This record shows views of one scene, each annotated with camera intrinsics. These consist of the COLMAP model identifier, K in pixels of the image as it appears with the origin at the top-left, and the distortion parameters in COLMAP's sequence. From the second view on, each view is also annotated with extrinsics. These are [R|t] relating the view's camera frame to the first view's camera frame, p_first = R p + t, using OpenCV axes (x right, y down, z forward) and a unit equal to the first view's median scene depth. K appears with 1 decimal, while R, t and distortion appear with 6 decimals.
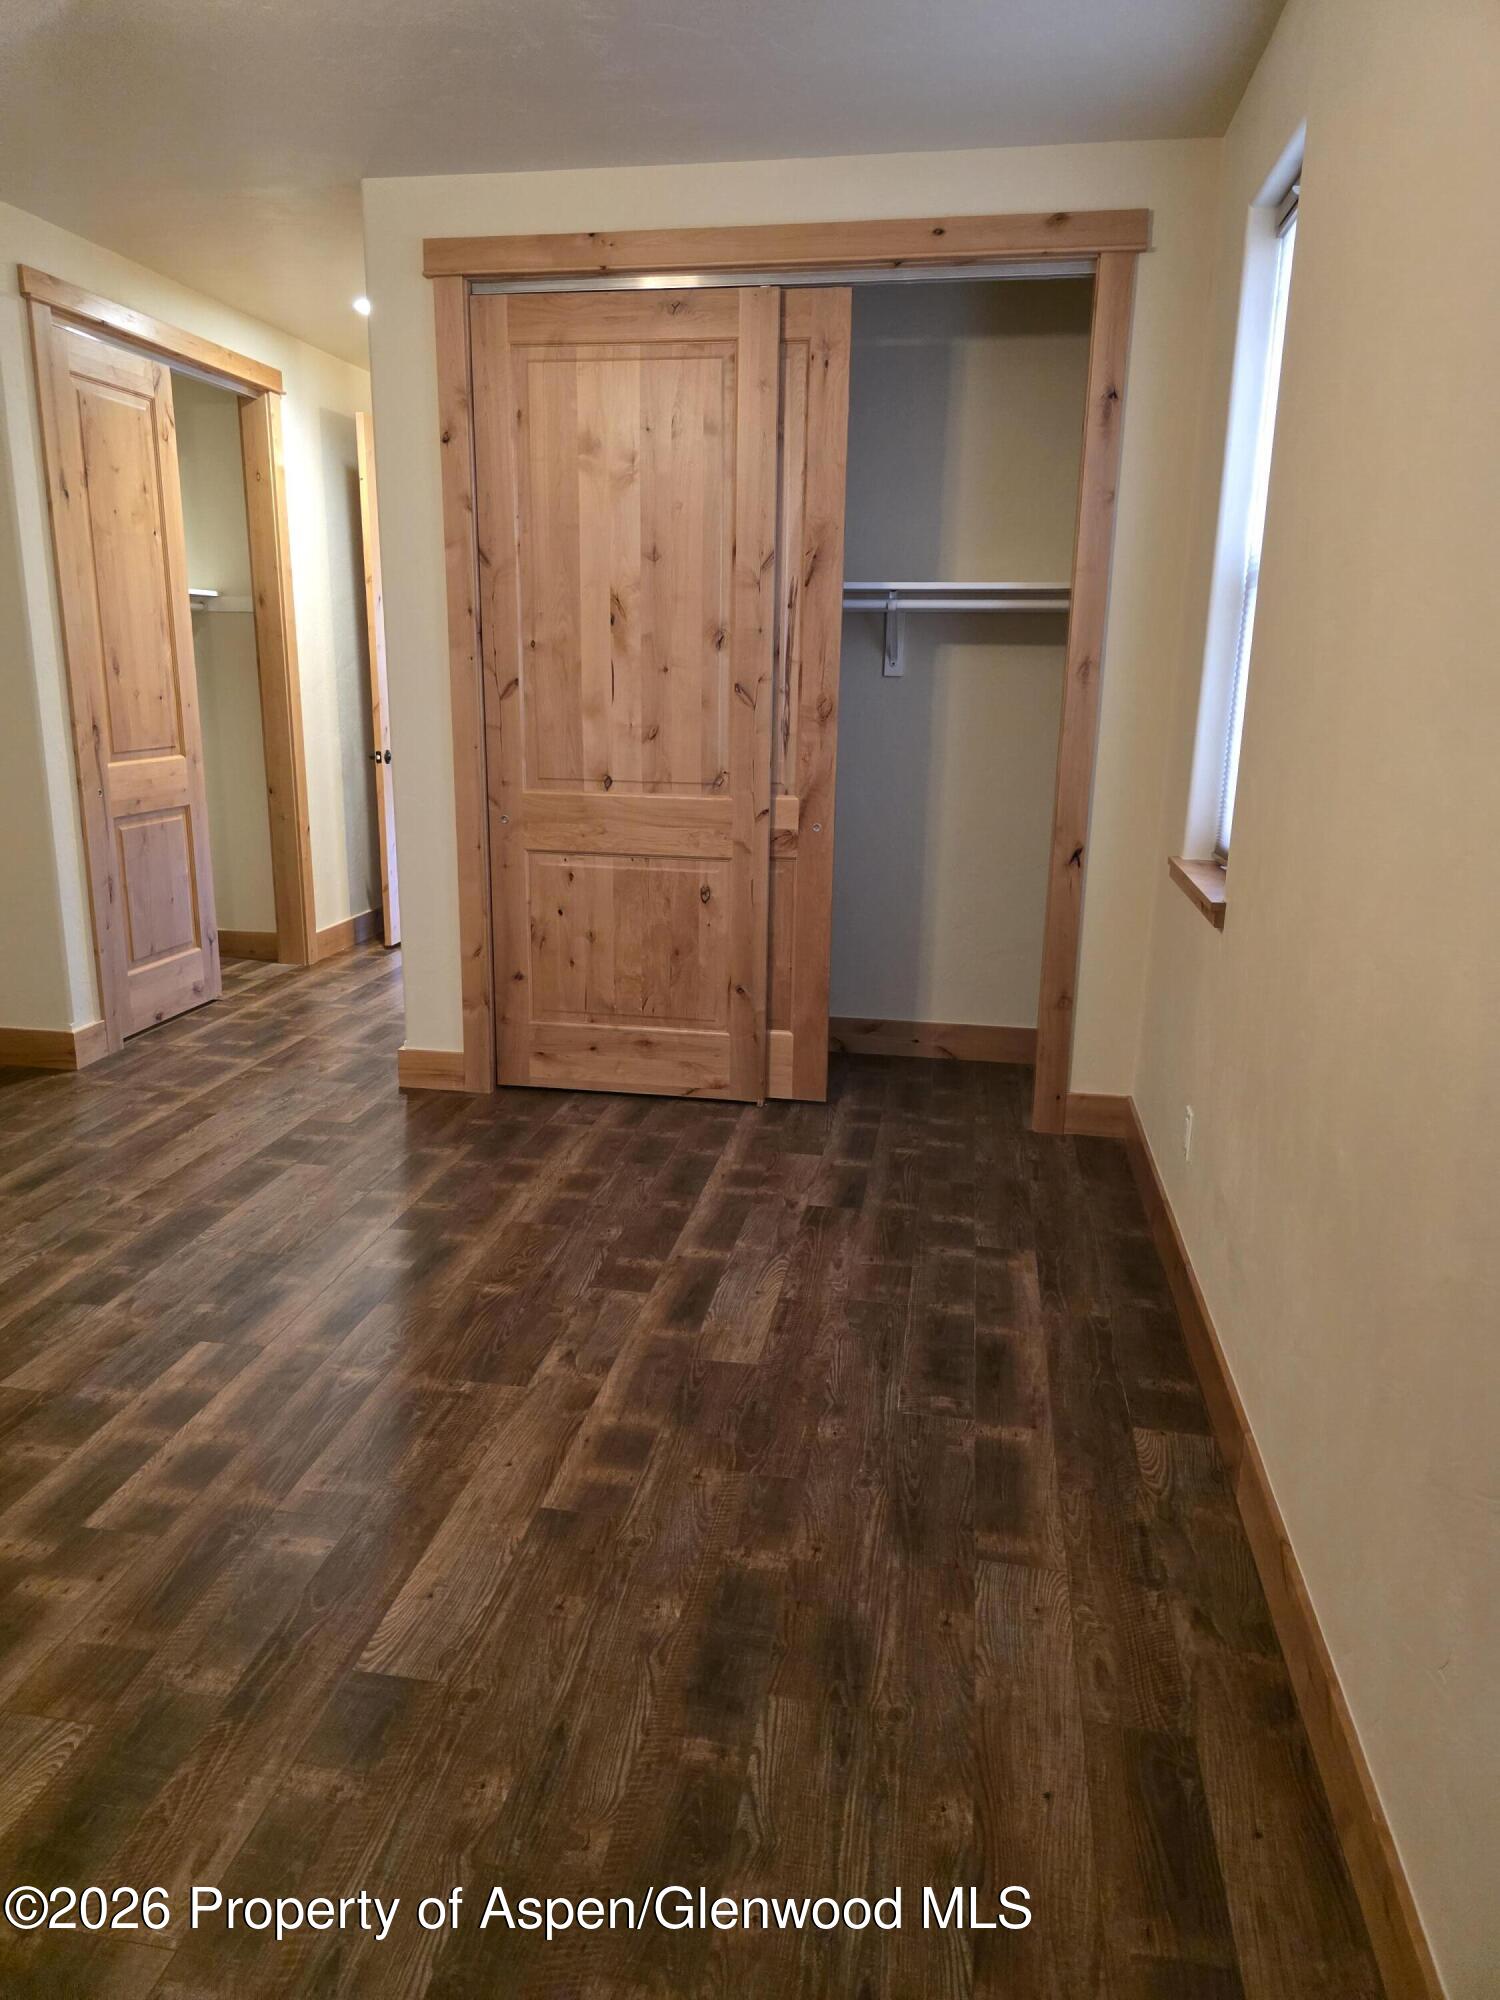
lens RADIAL K [[1371.3, 0, 750.0], [0, 1371.3, 1000.0], [0, 0, 1]] dist [0.059510, -0.054398]
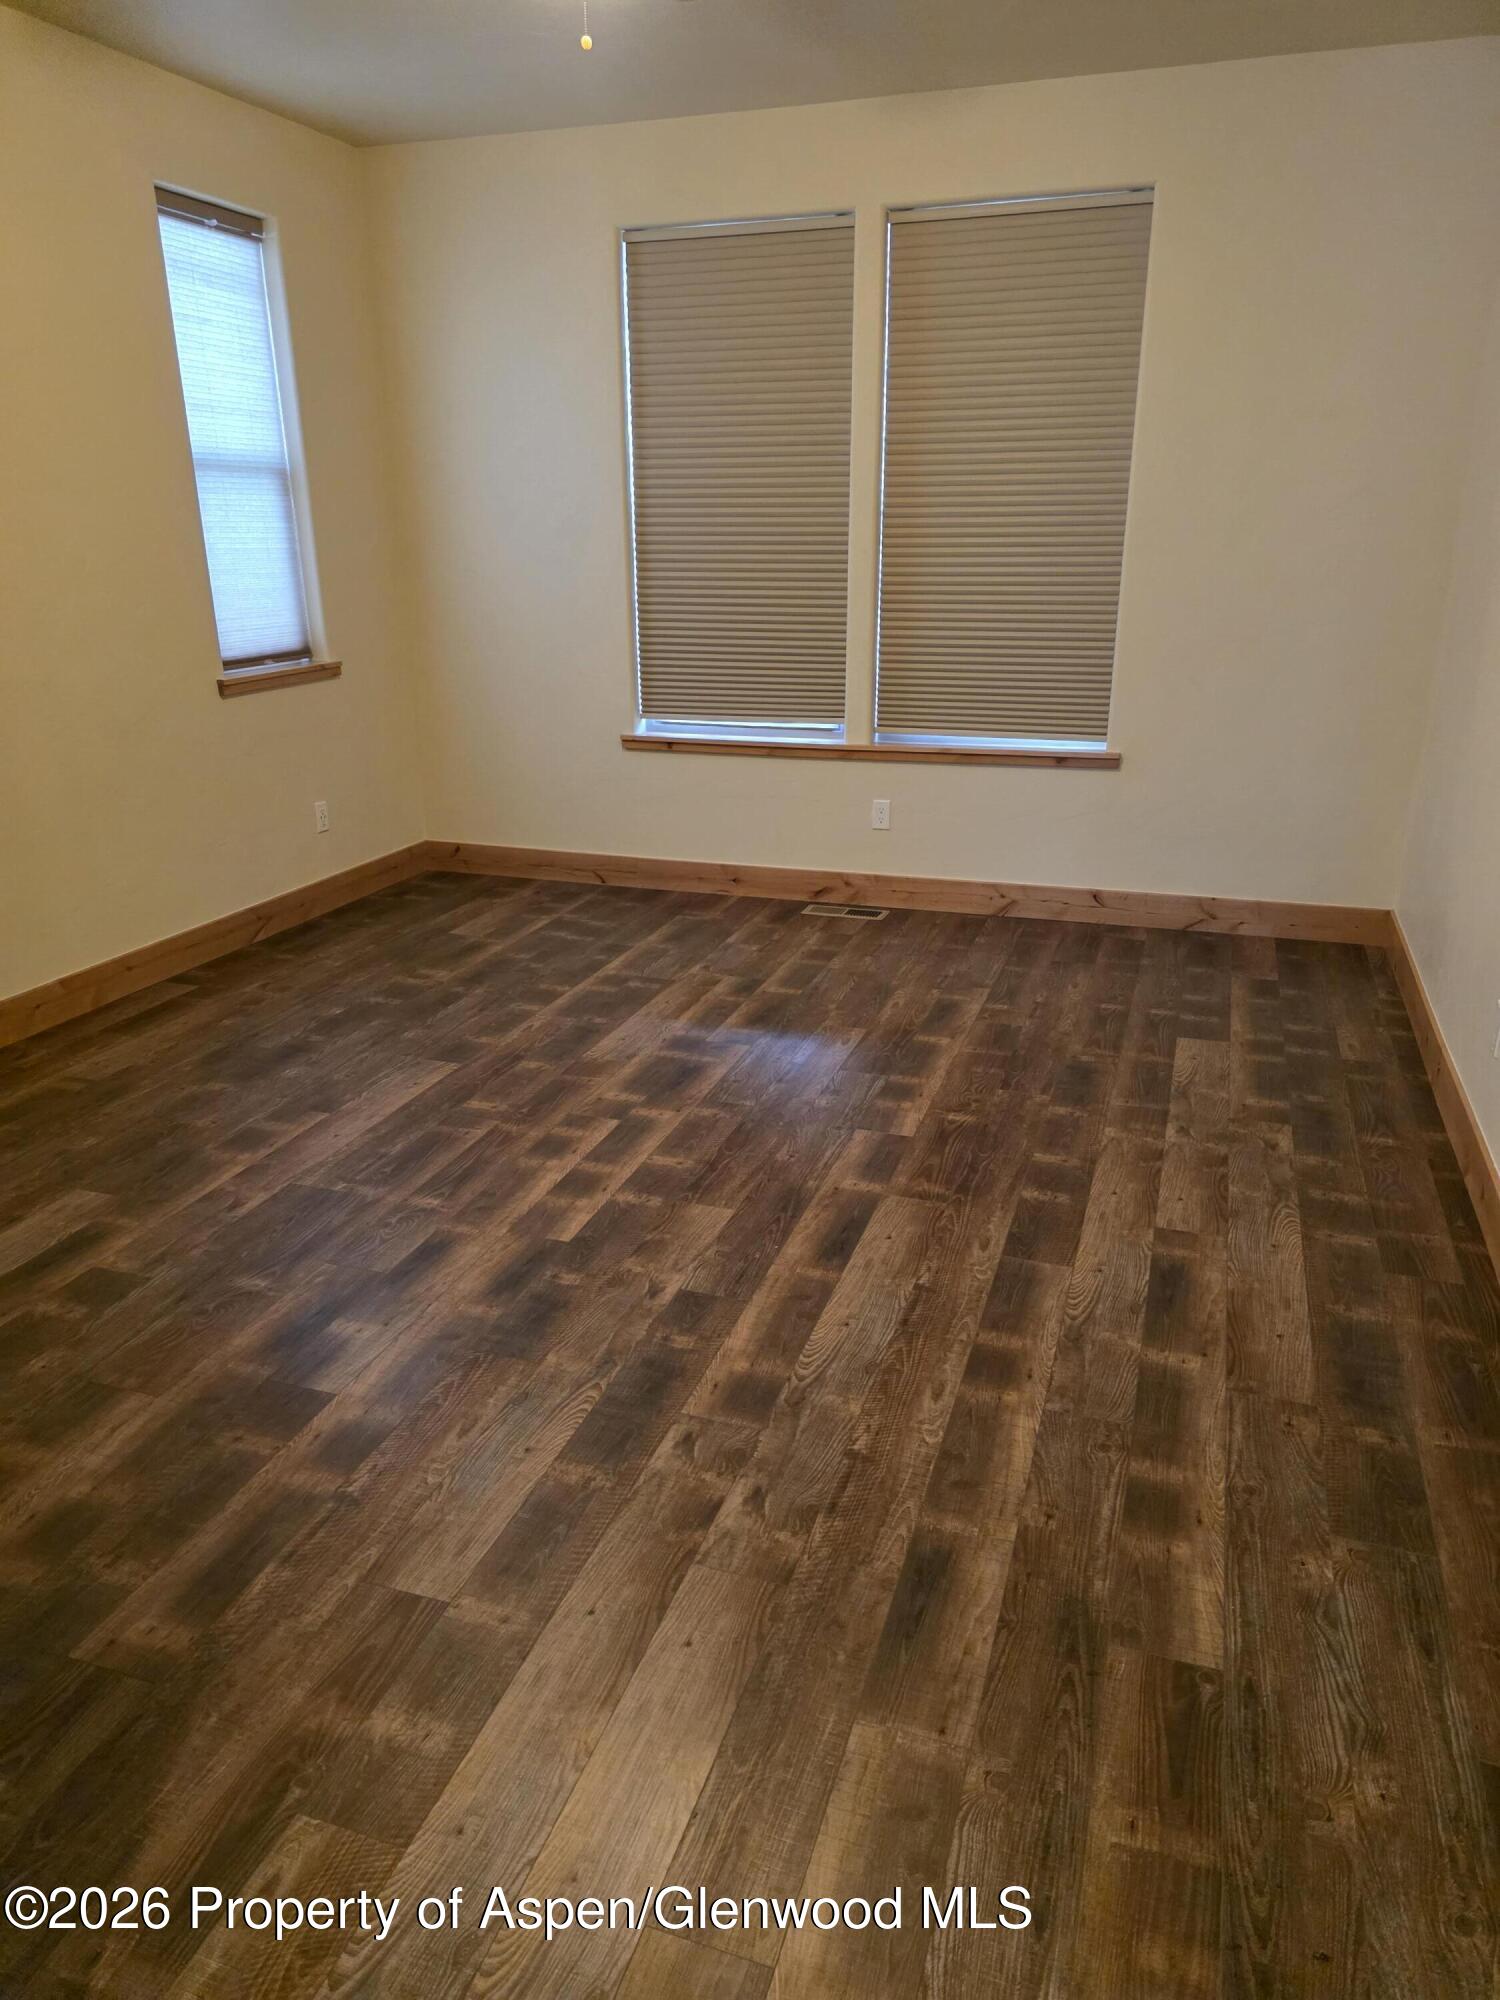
lens RADIAL K [[1371.3, 0, 750.0], [0, 1371.3, 1000.0], [0, 0, 1]] dist [0.059510, -0.054398]
pose [[-0.987535, -0.055976, 0.147113, -0.684679], [0.034366, 0.835405, 0.548559, -0.455061], [-0.153605, 0.546777, -0.823068, 1.759978]]
